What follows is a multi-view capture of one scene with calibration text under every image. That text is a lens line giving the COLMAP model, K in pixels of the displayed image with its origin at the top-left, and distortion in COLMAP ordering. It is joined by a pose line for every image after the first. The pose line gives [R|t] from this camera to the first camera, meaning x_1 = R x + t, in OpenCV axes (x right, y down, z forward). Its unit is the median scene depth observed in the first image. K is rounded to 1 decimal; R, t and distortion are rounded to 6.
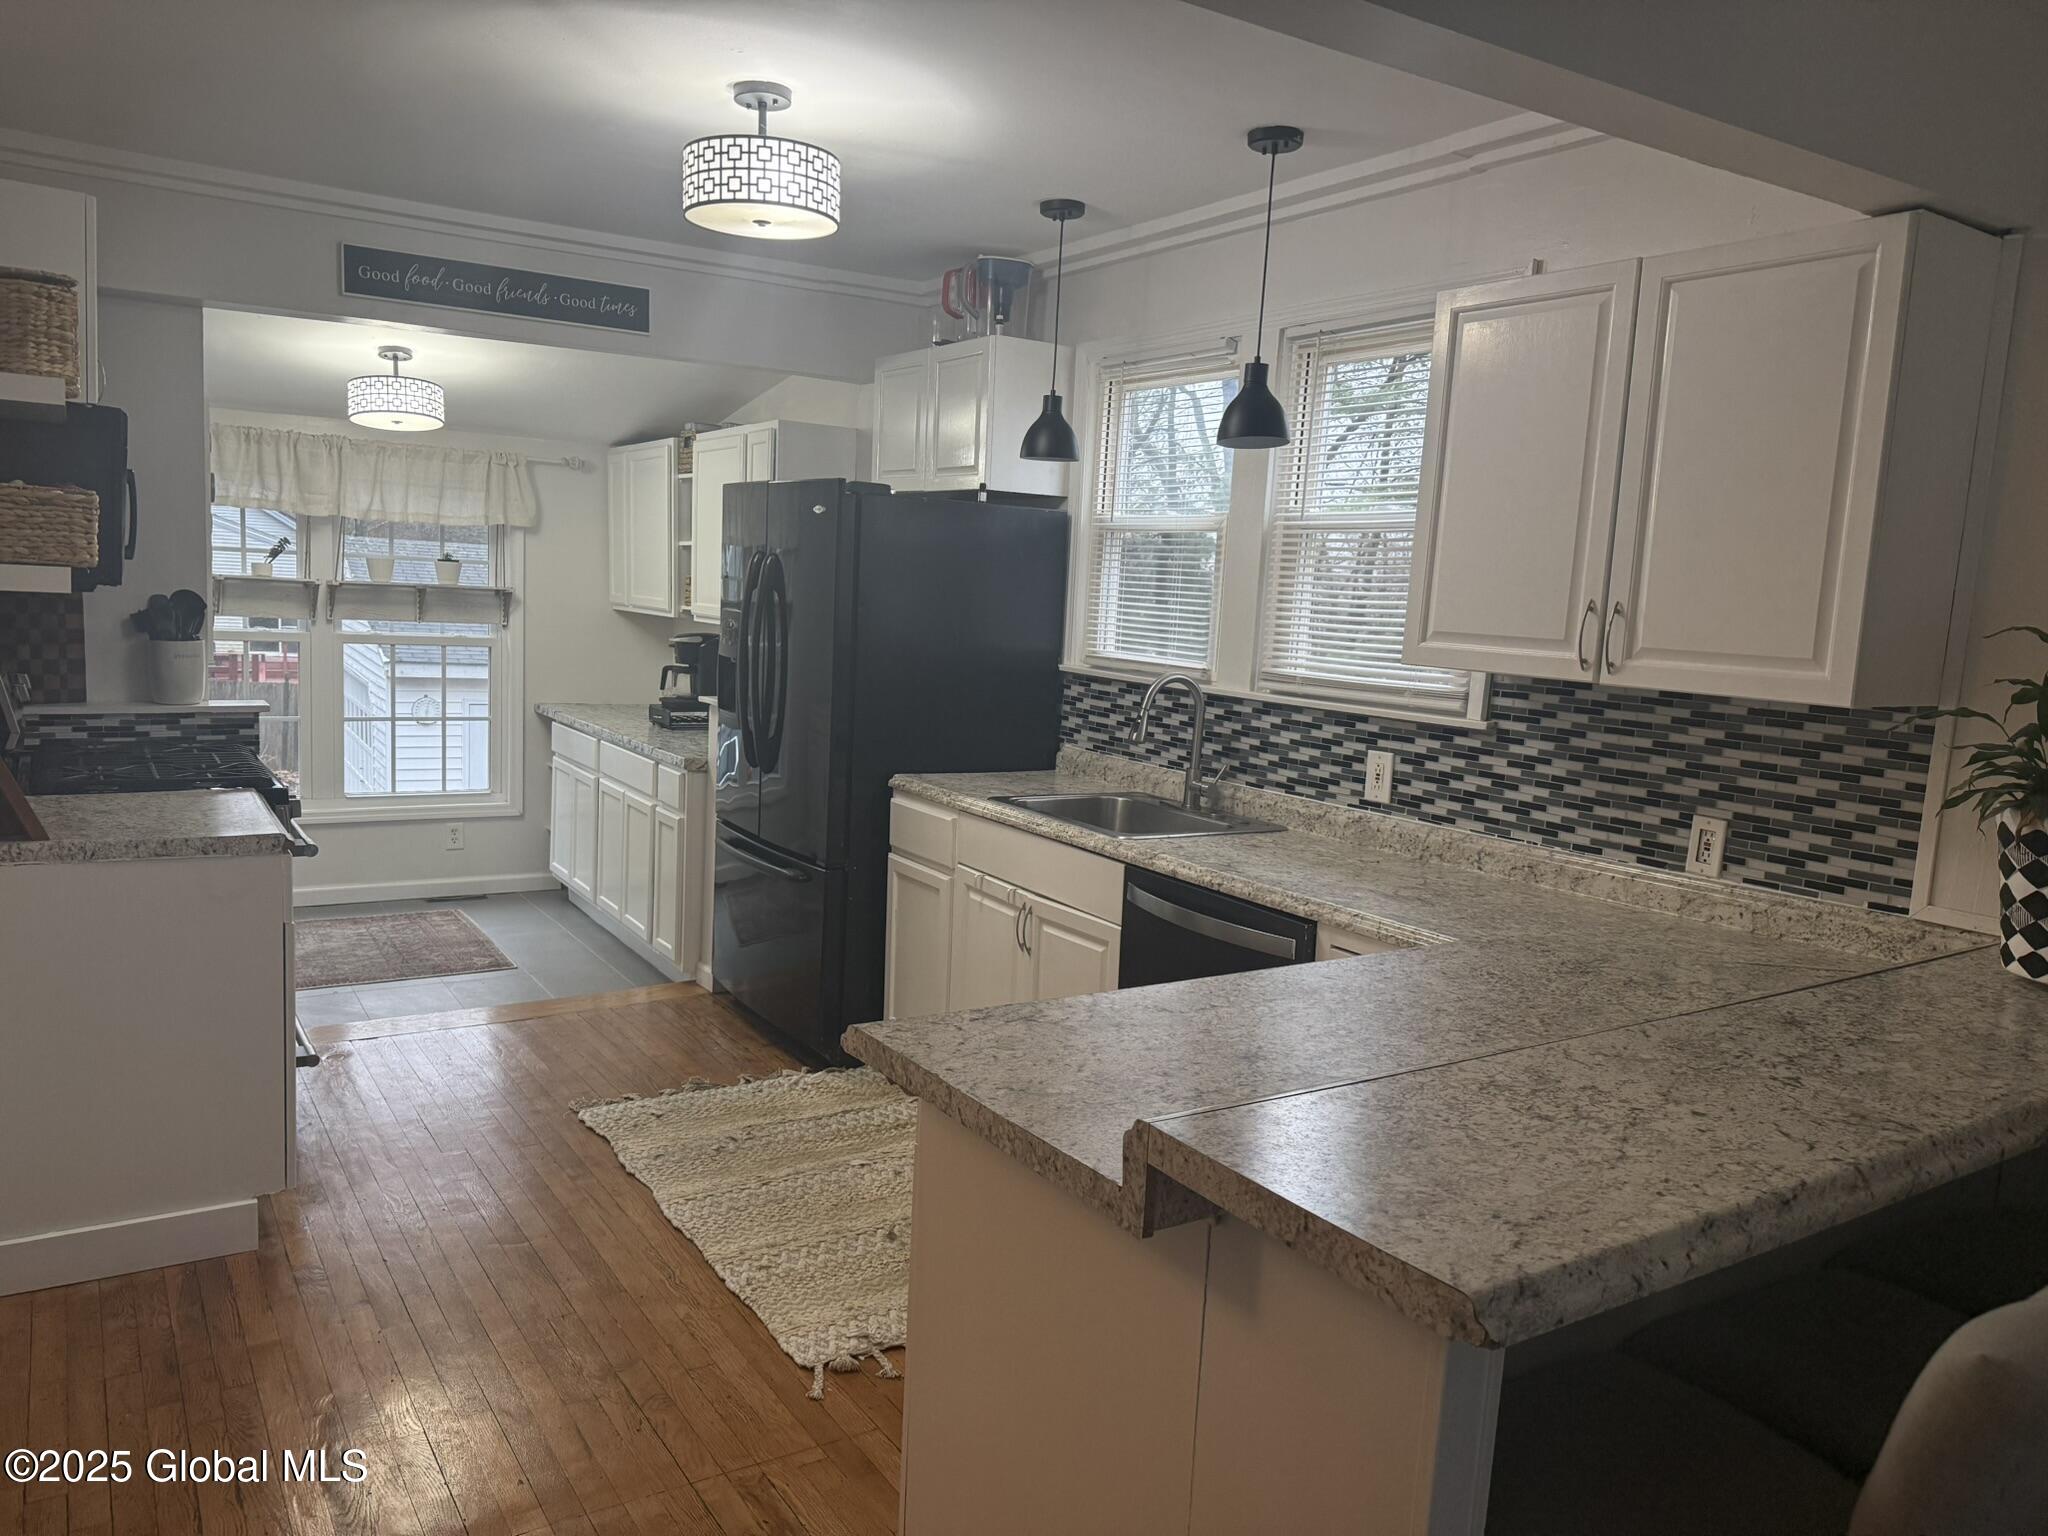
lens RADIAL K [[1448.7, 0, 1032.3], [0, 1448.7, 762.5], [0, 0, 1]] dist [0.002774, -0.002077]
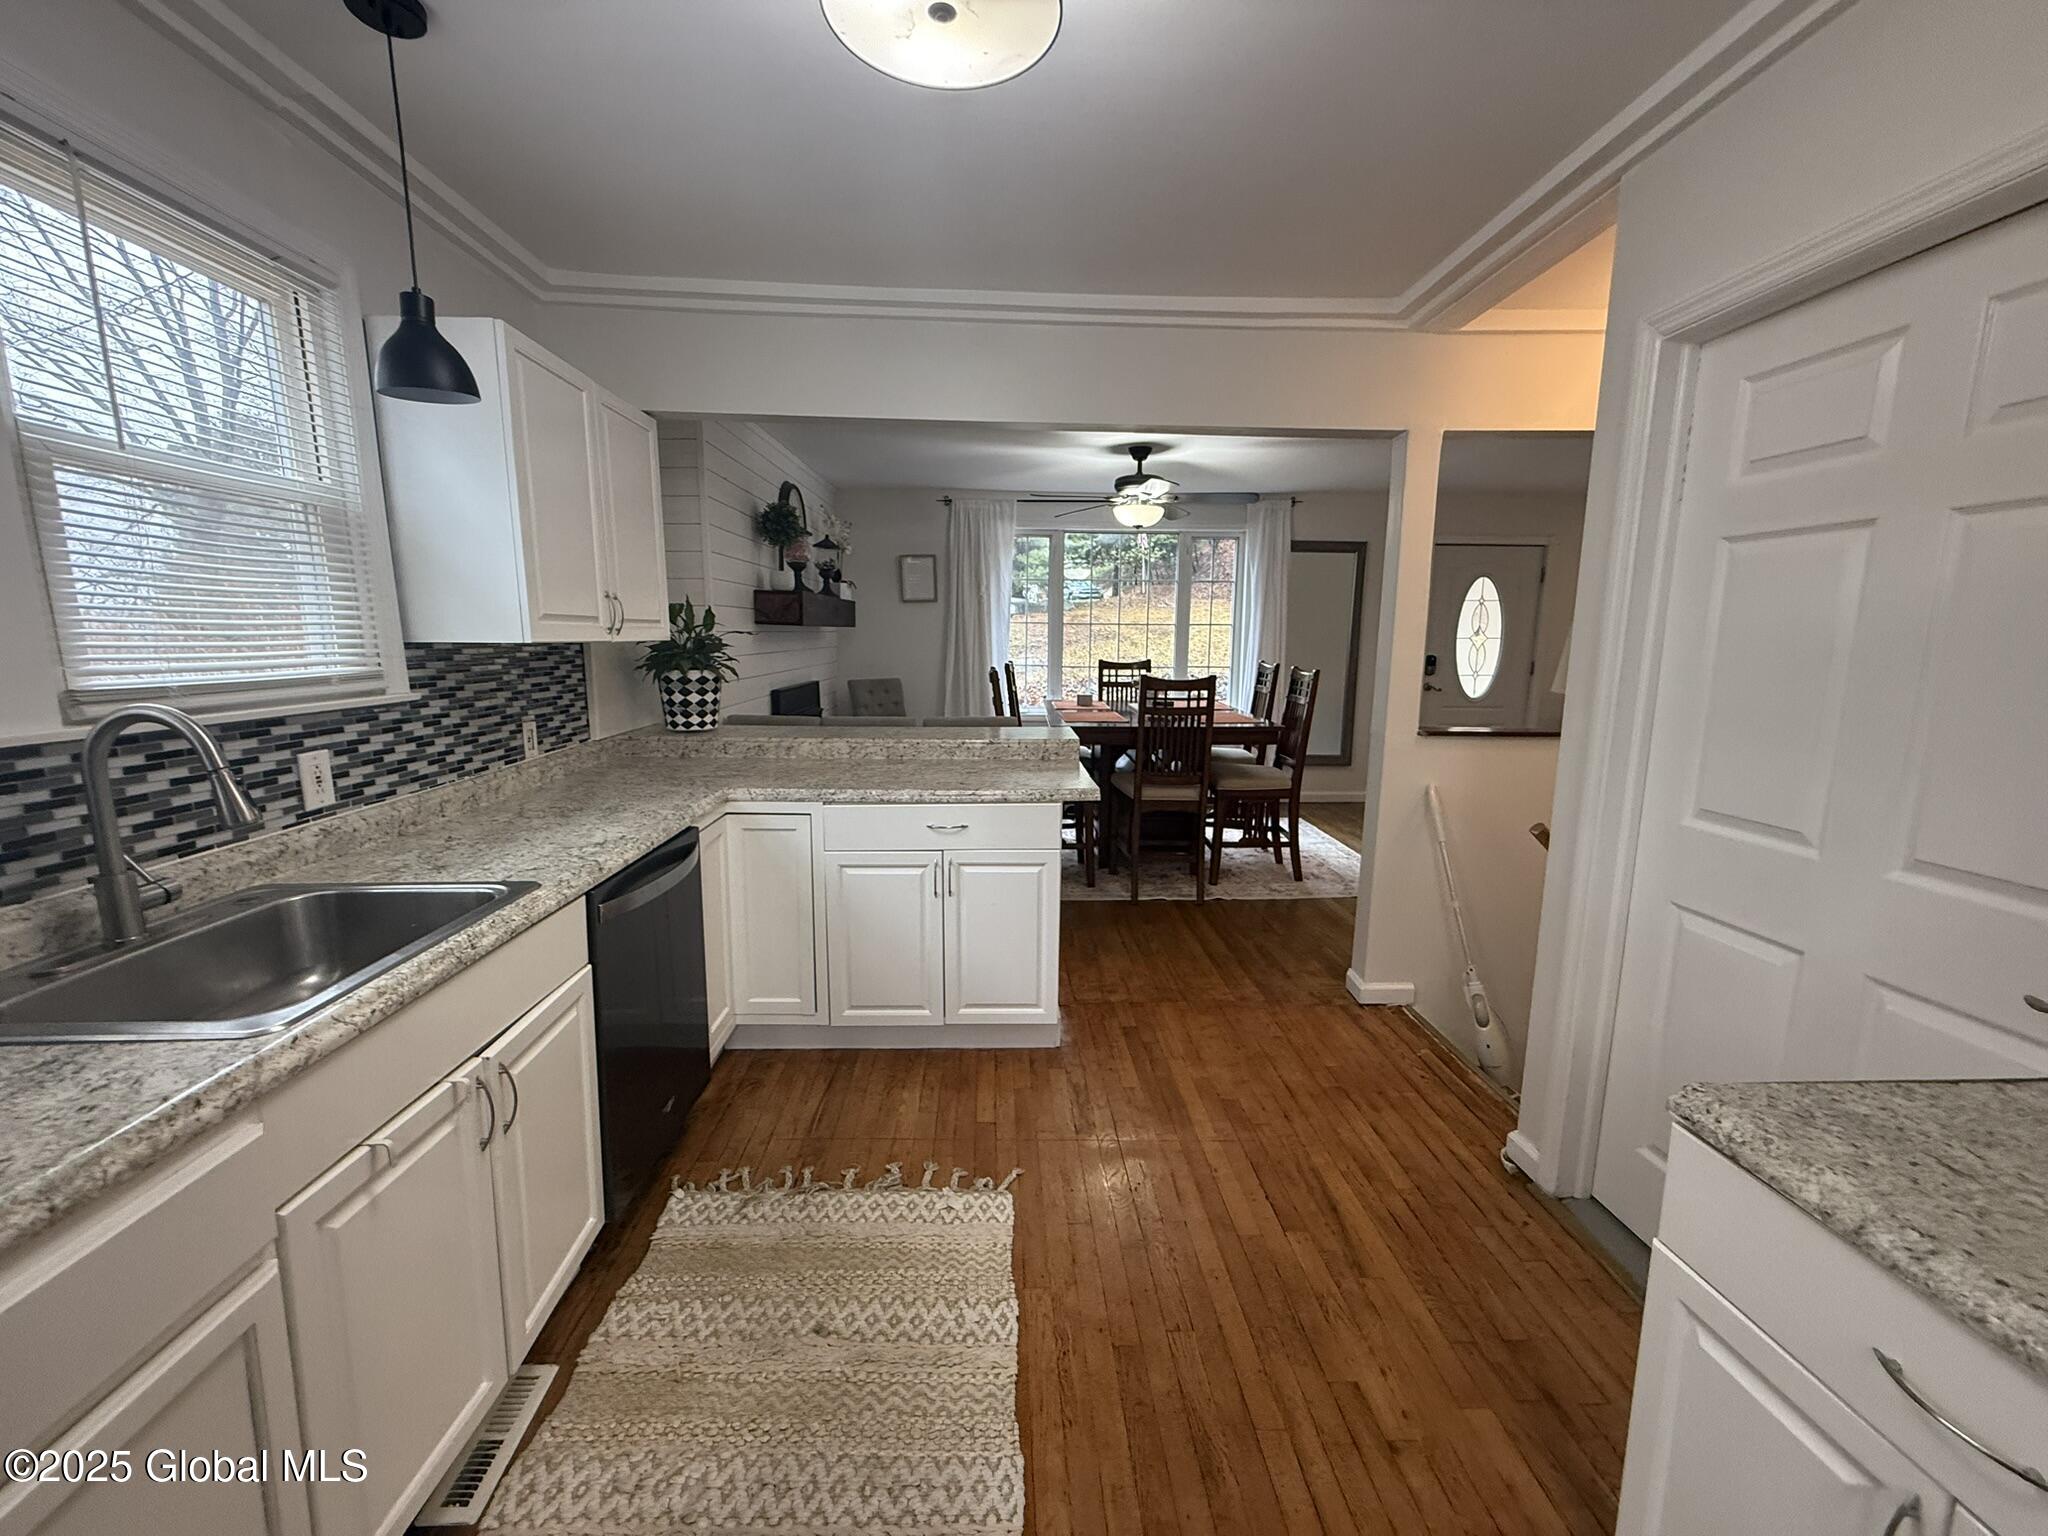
lens RADIAL K [[815.4, 0, 1022.5], [0, 815.4, 768.6], [0, 0, 1]] dist [-0.002013, 0.000406]
pose [[-0.849187, -0.137729, 0.509816, -0.420508], [0.018400, 0.957089, 0.289210, -0.146047], [-0.527772, 0.254974, -0.810213, 1.277286]]
